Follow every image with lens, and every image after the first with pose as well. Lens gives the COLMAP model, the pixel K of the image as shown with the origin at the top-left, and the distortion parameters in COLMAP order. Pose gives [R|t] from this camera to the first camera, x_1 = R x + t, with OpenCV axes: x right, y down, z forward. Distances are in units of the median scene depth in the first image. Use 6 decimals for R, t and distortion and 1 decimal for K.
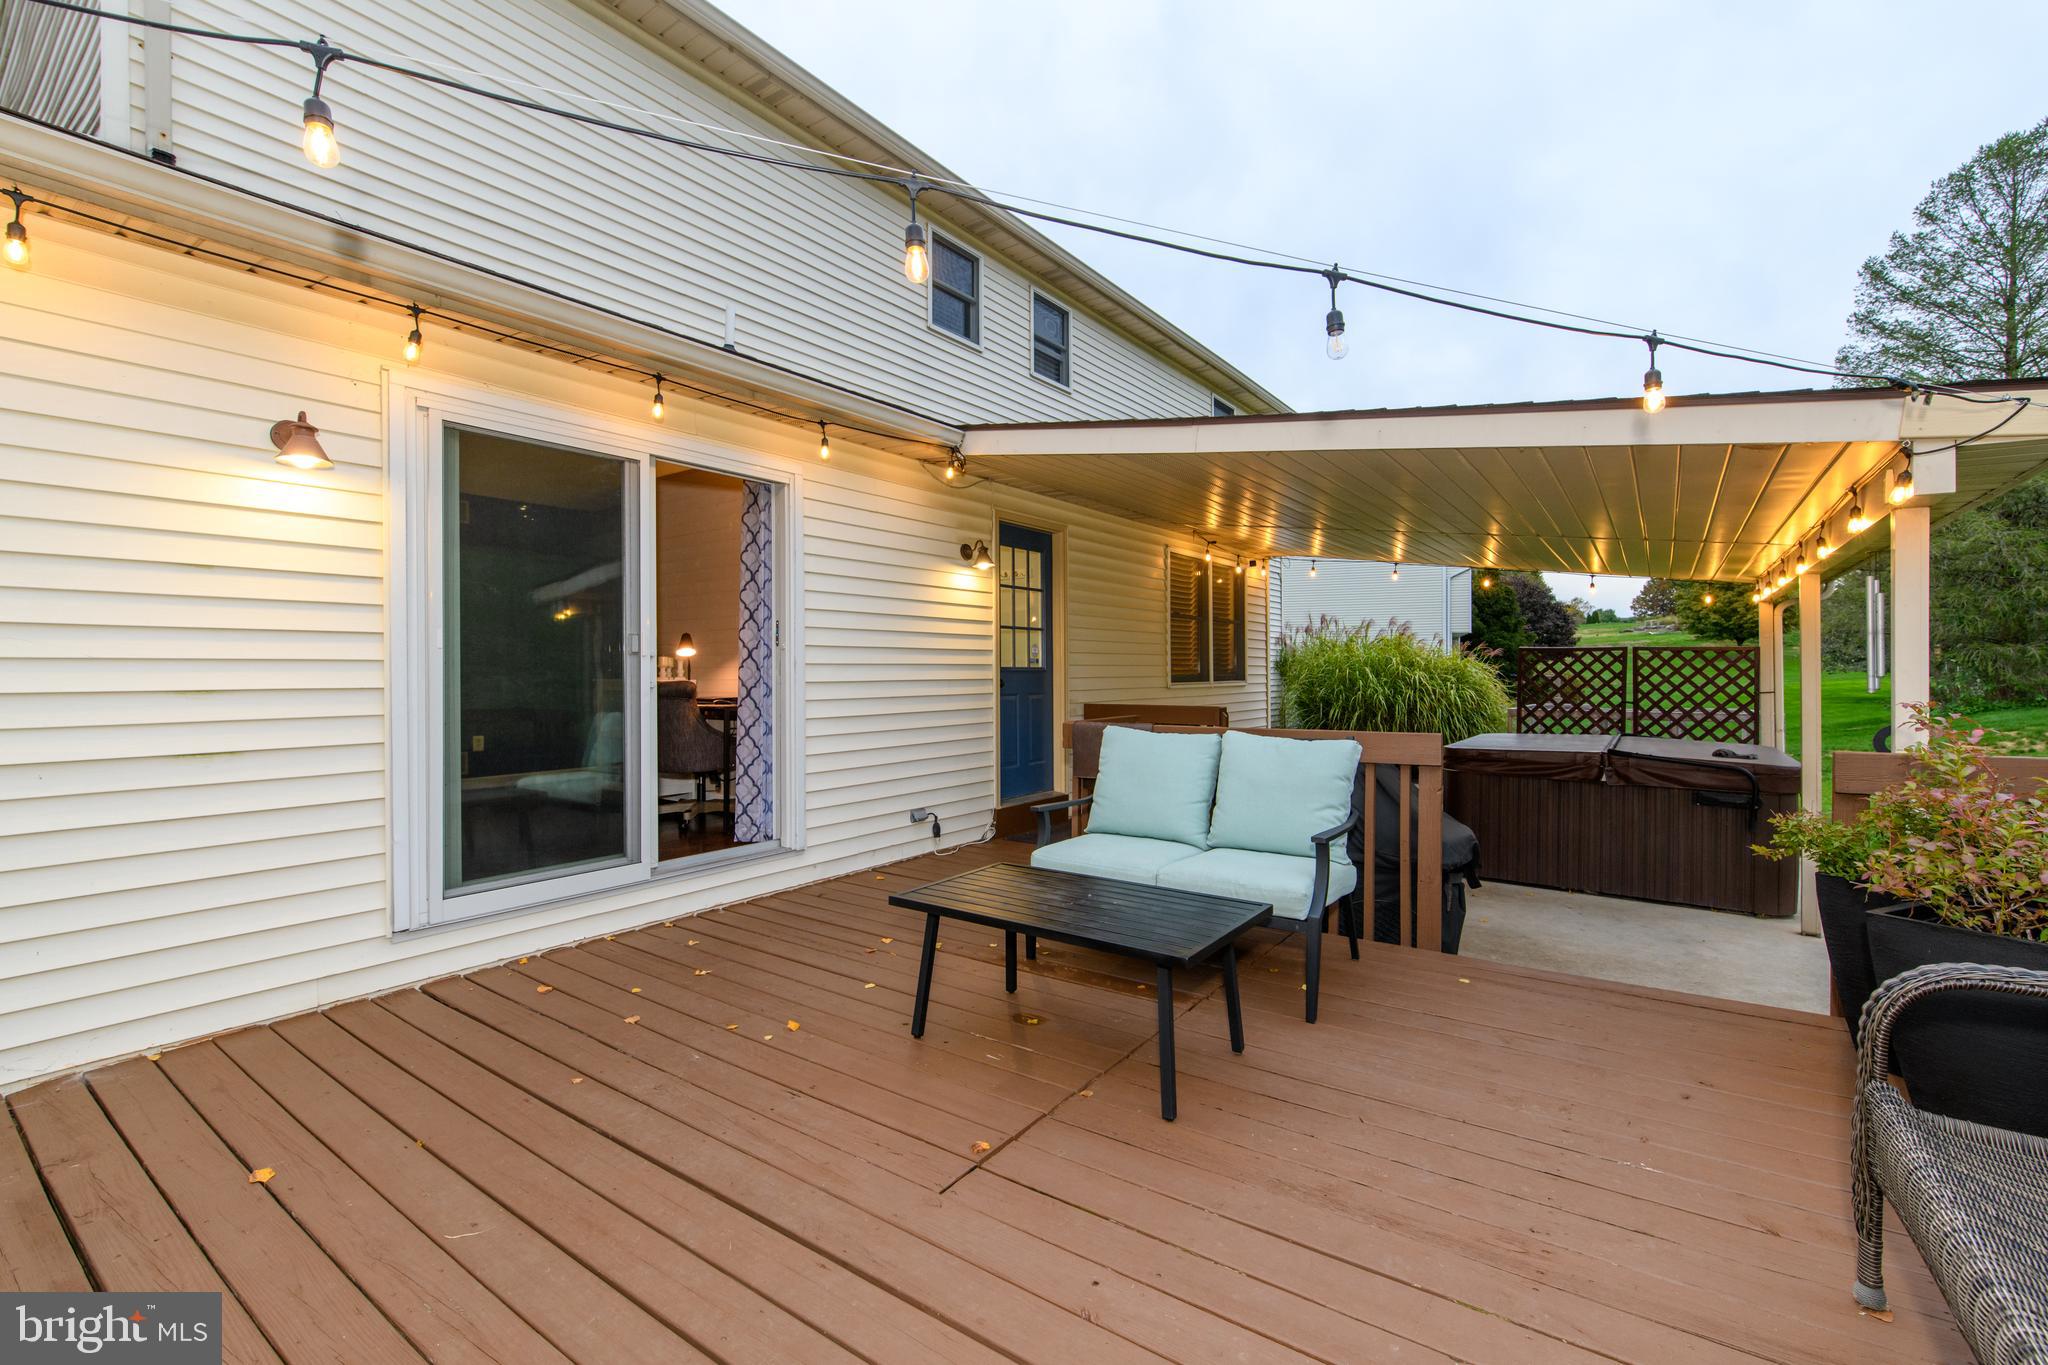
lens RADIAL K [[876.0, 0, 1029.2], [0, 876.0, 671.2], [0, 0, 1]] dist [0.002799, -0.001291]
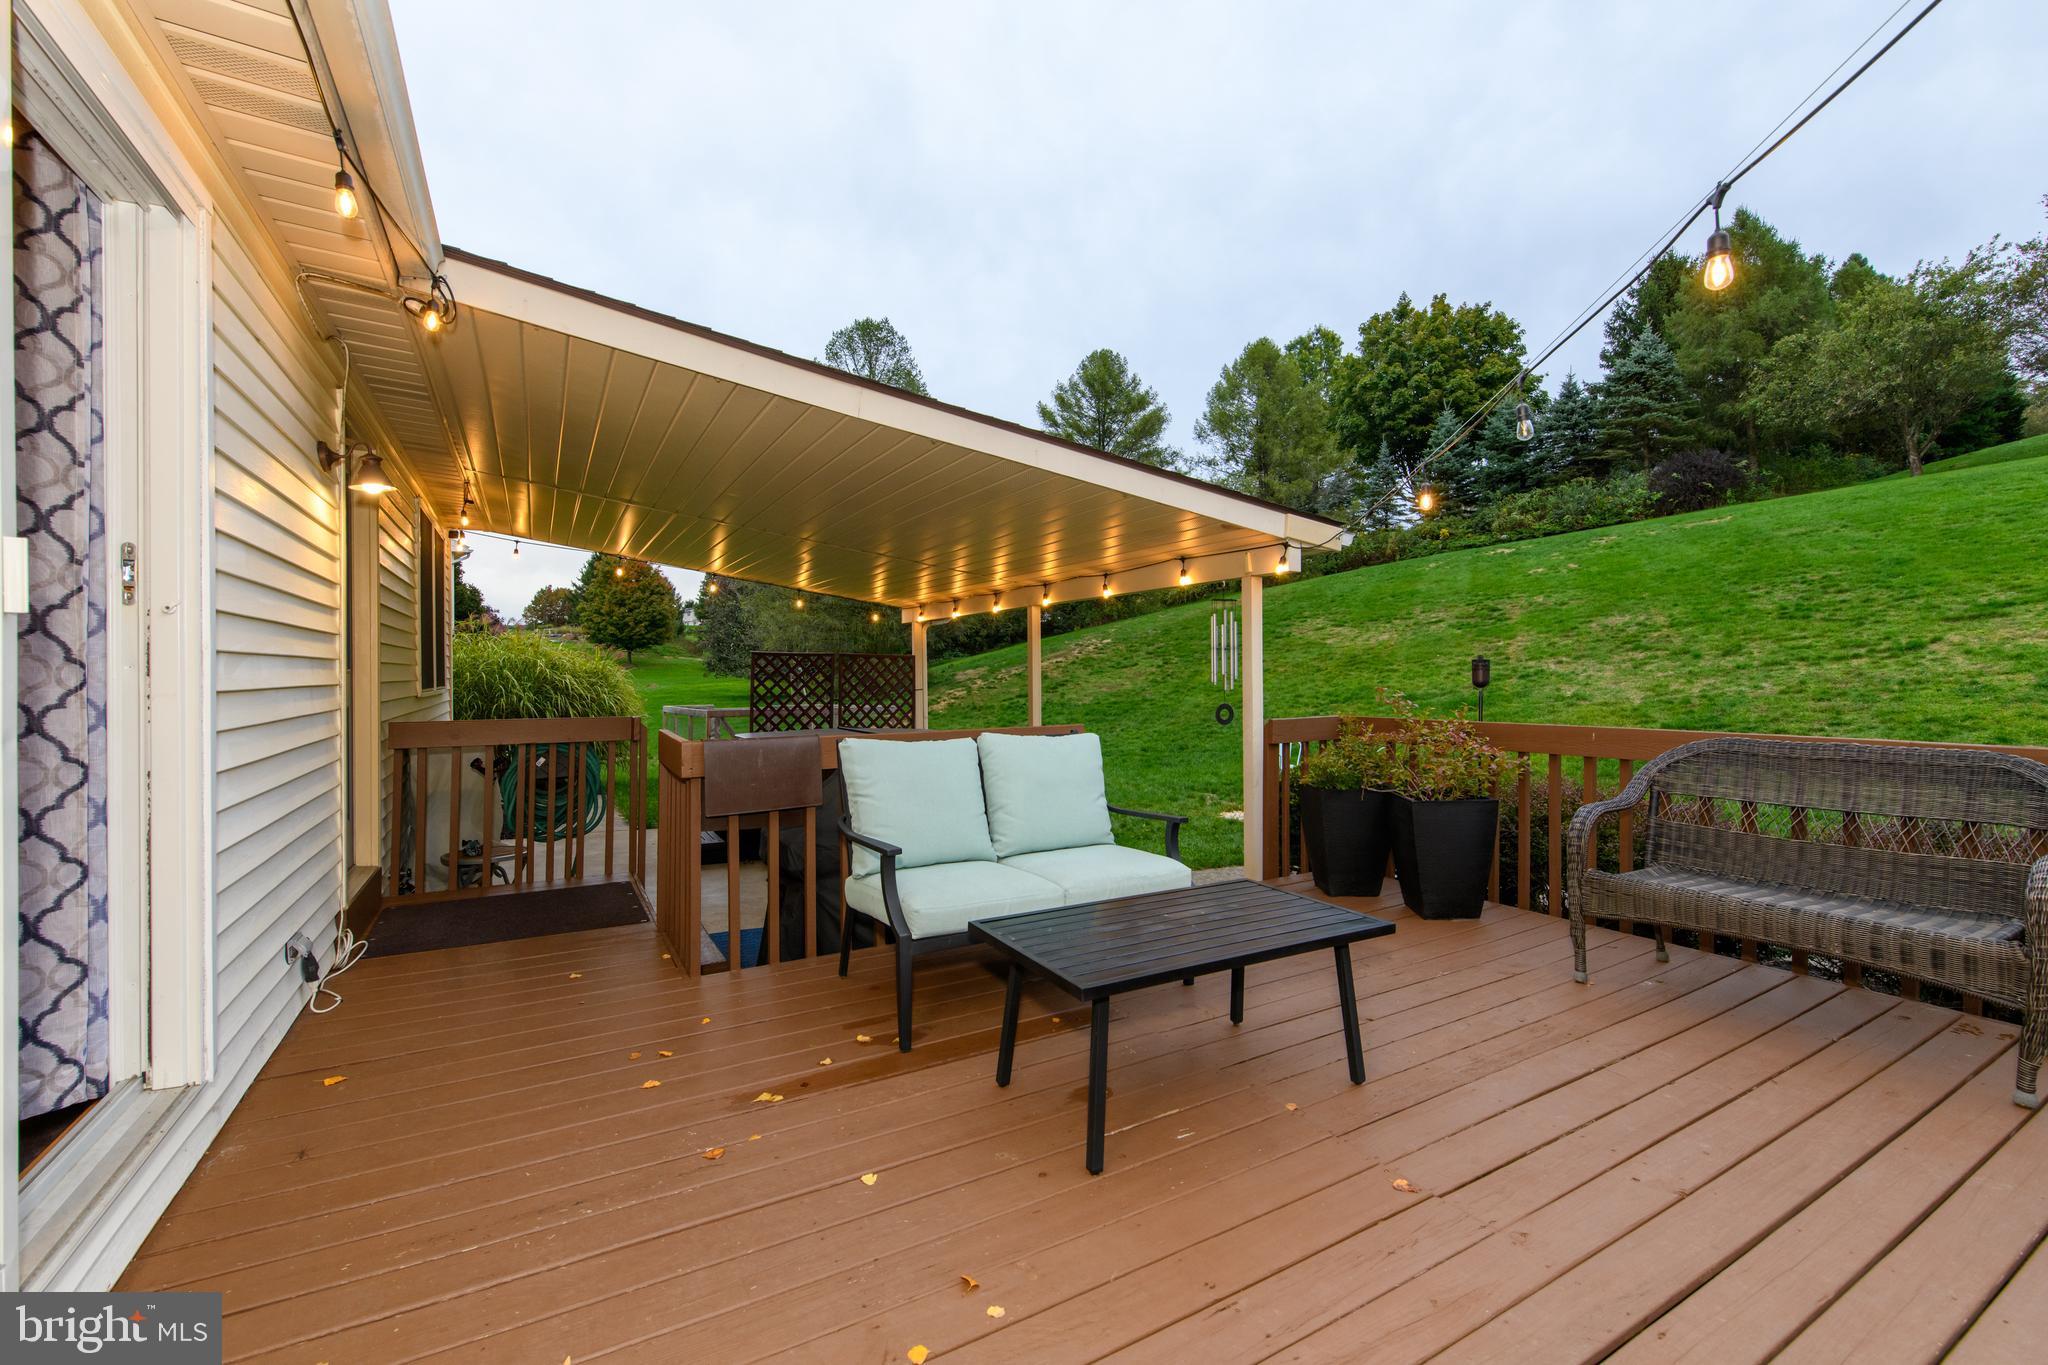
lens RADIAL K [[876.0, 0, 1023.3], [0, 876.0, 674.9], [0, 0, 1]] dist [0.002799, -0.001291]
pose [[0.417567, 0.000320, 0.908646, -0.289173], [0.001515, 0.999998, -0.001048, 0.002843], [-0.908645, 0.001814, 0.417566, 0.268628]]
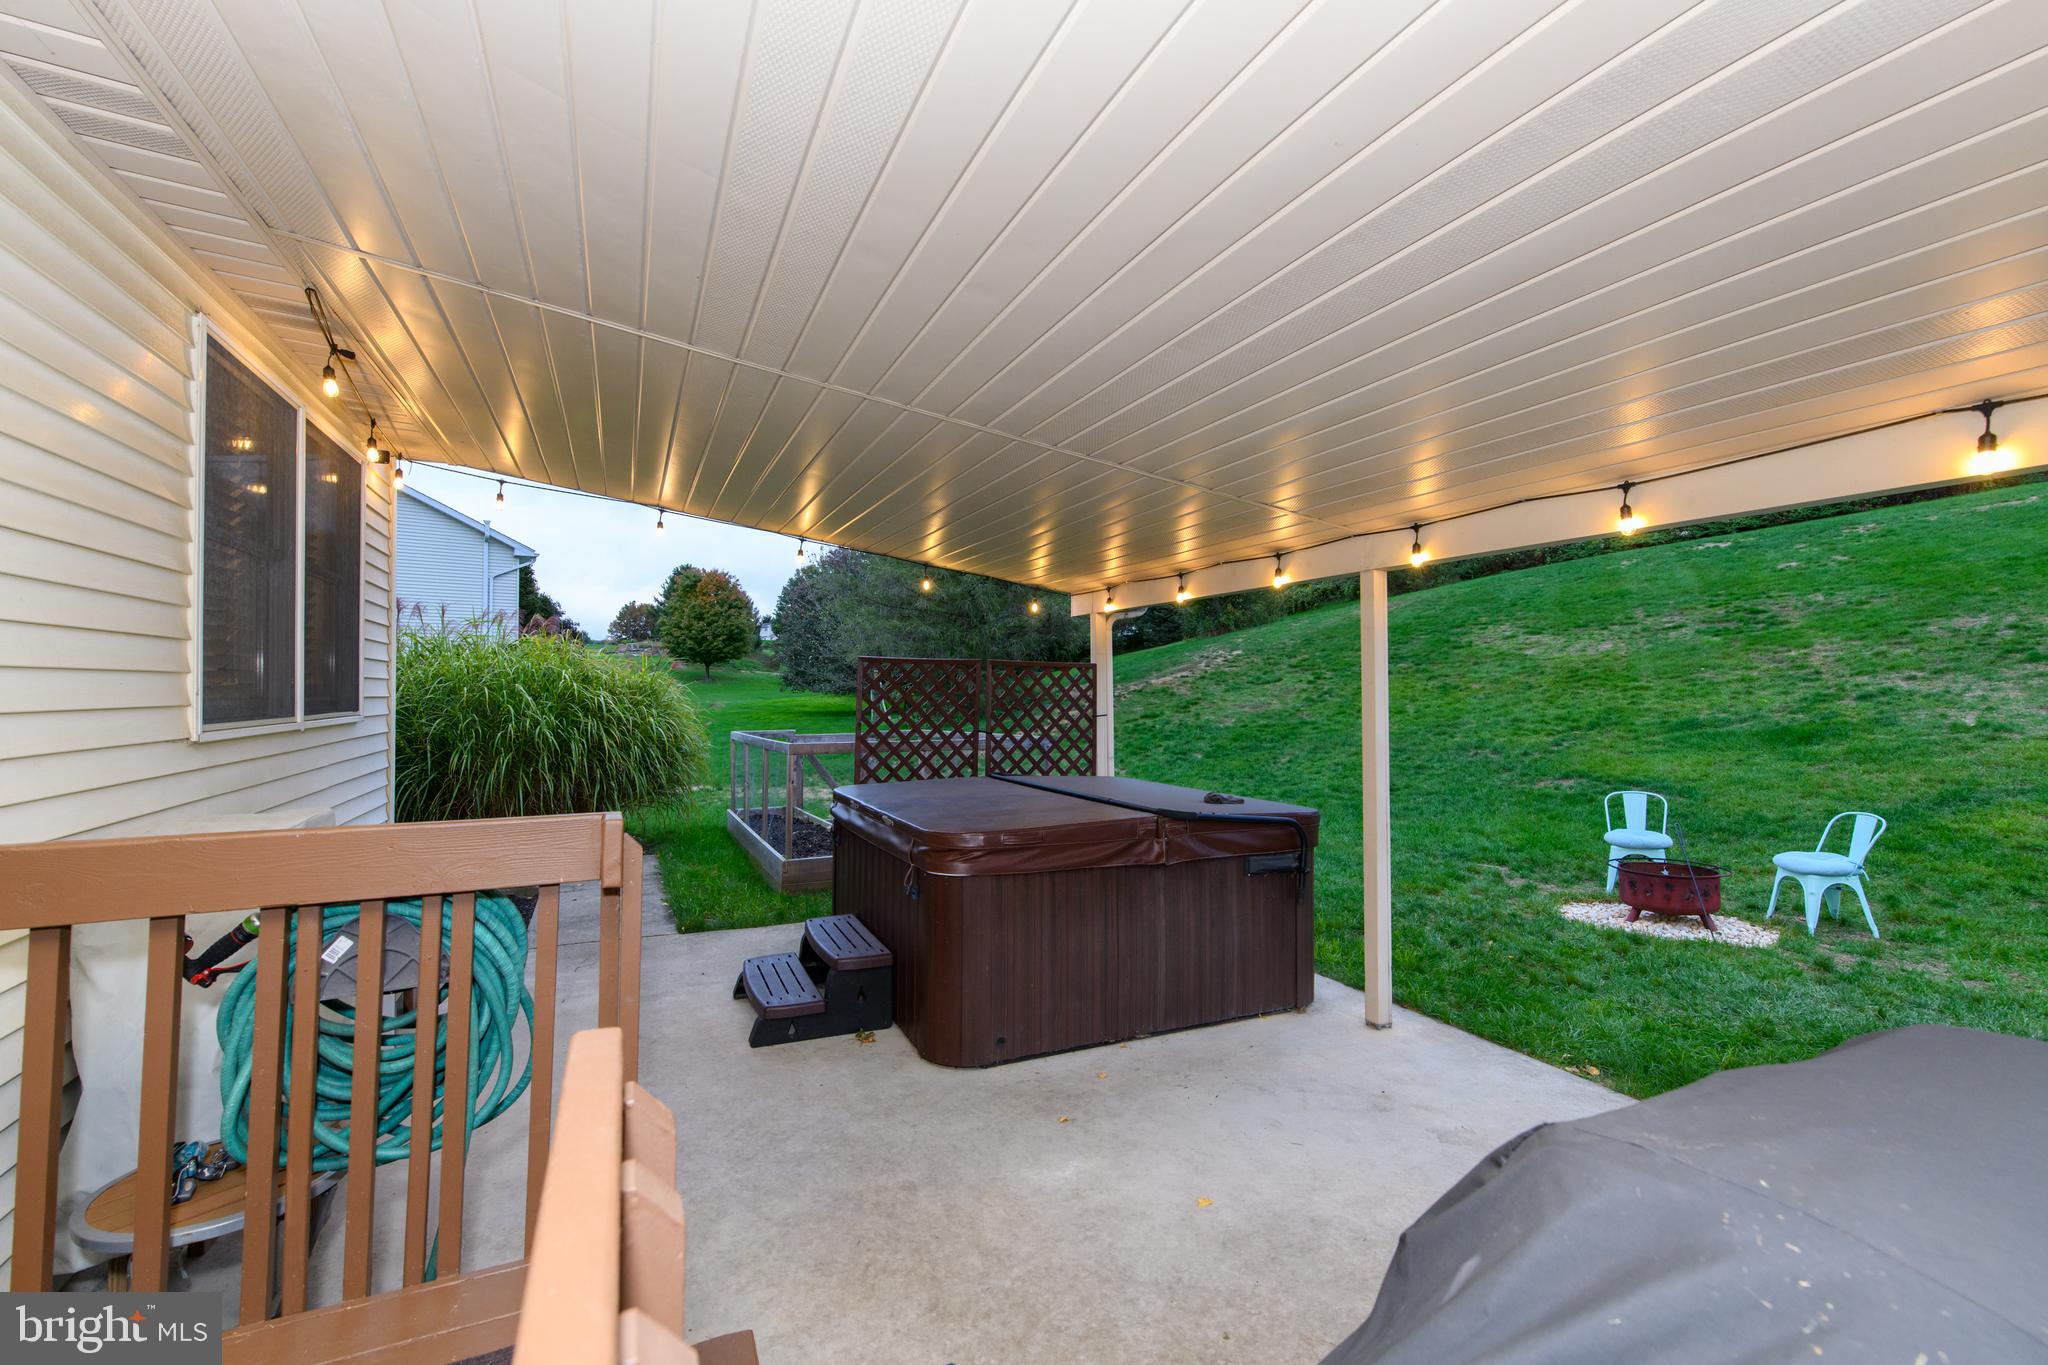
lens RADIAL K [[876.0, 0, 1014.4], [0, 876.0, 685.9], [0, 0, 1]] dist [0.002799, -0.001291]
pose [[0.496063, 0.006636, 0.868261, 0.025706], [-0.002473, 0.999978, -0.006230, -0.000233], [-0.868283, 0.000943, 0.496068, 0.585914]]
